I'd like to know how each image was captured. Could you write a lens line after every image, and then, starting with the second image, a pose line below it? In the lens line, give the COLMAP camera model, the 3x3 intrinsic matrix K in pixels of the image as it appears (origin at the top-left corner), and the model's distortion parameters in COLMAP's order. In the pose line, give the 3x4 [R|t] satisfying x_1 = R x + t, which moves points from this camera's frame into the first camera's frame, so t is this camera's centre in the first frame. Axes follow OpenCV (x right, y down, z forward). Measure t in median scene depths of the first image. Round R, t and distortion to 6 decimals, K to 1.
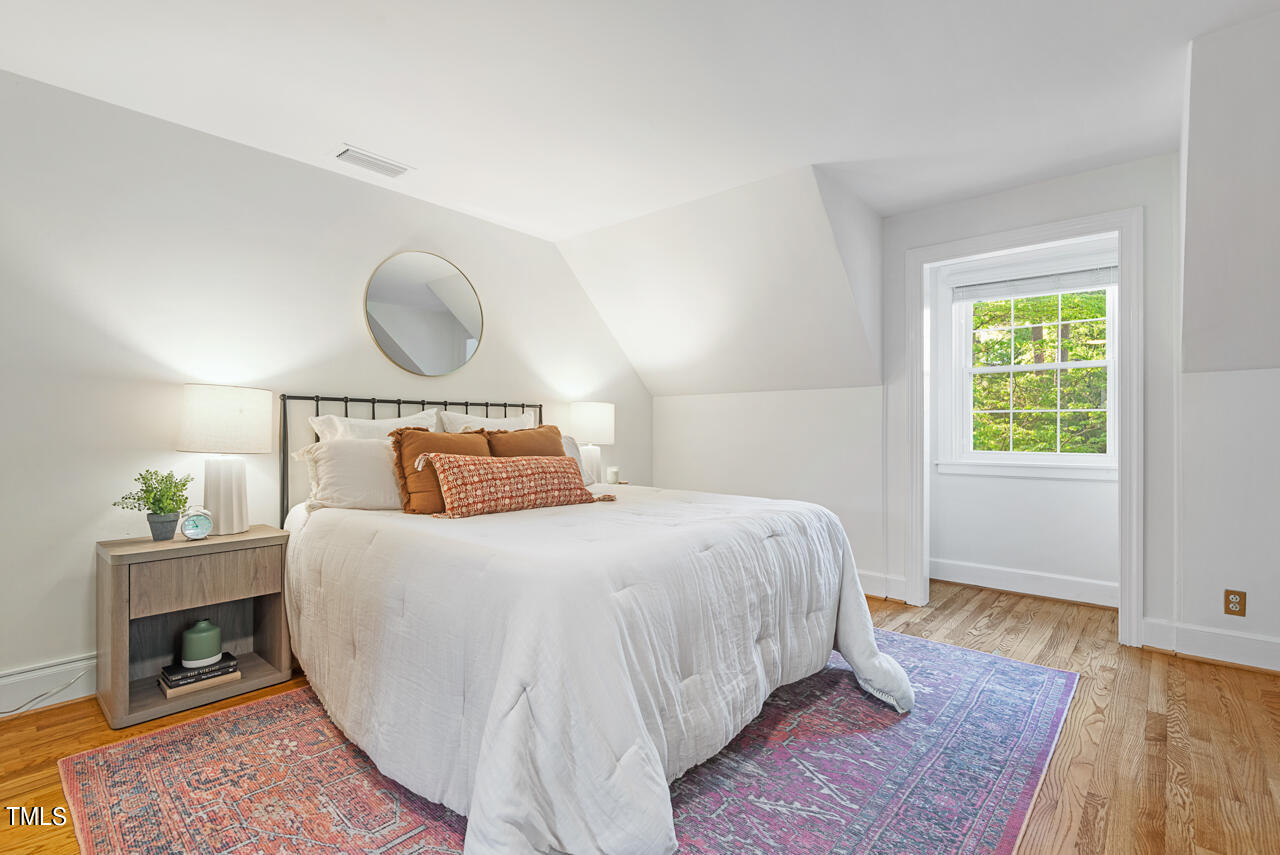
lens RADIAL K [[578.9, 0, 641.9], [0, 578.9, 423.9], [0, 0, 1]] dist [0.022920, -0.014402]
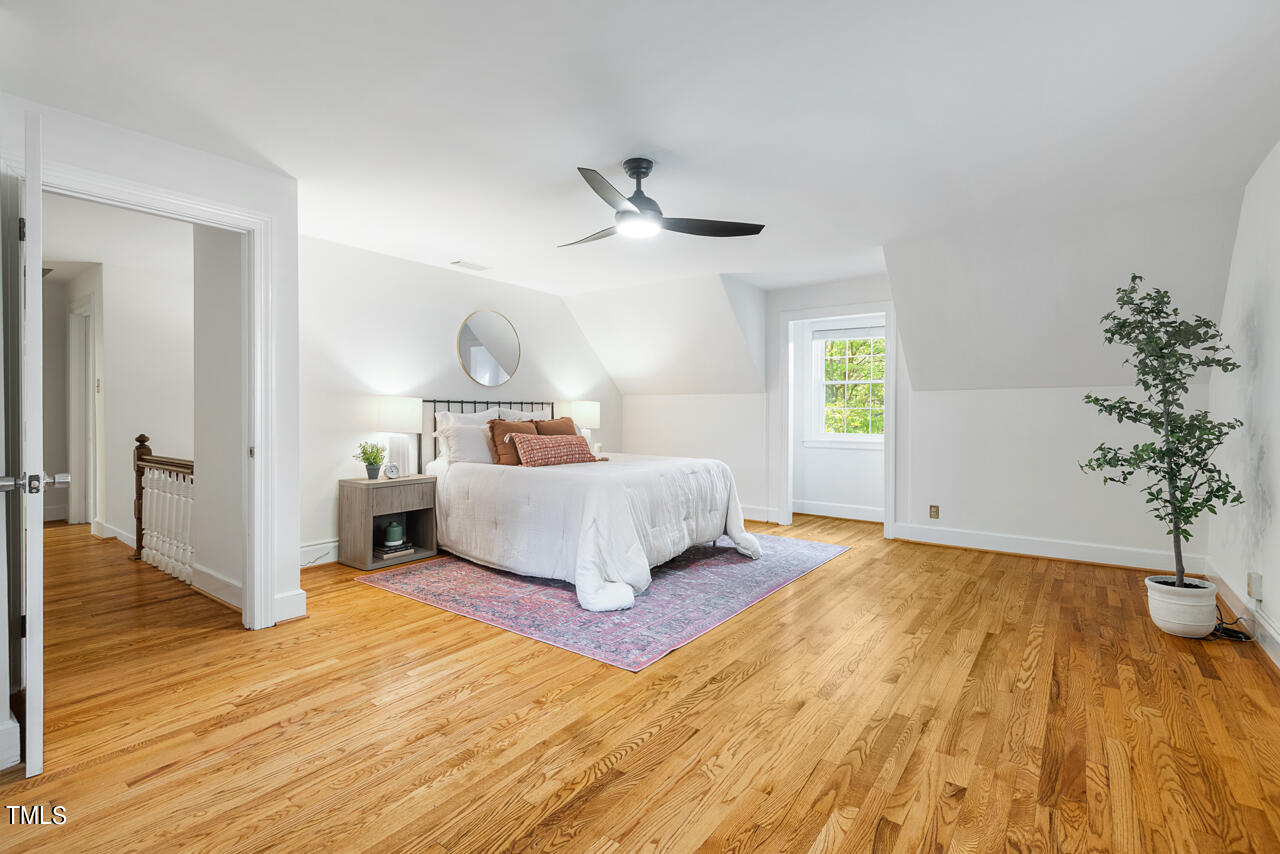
lens RADIAL K [[578.9, 0, 640.0], [0, 578.9, 423.5], [0, 0, 1]] dist [0.022920, -0.014402]
pose [[0.996254, 0.003057, 0.086421, -0.116629], [-0.005429, 0.999614, 0.027228, -0.031832], [-0.086304, -0.027595, 0.995887, -0.846701]]
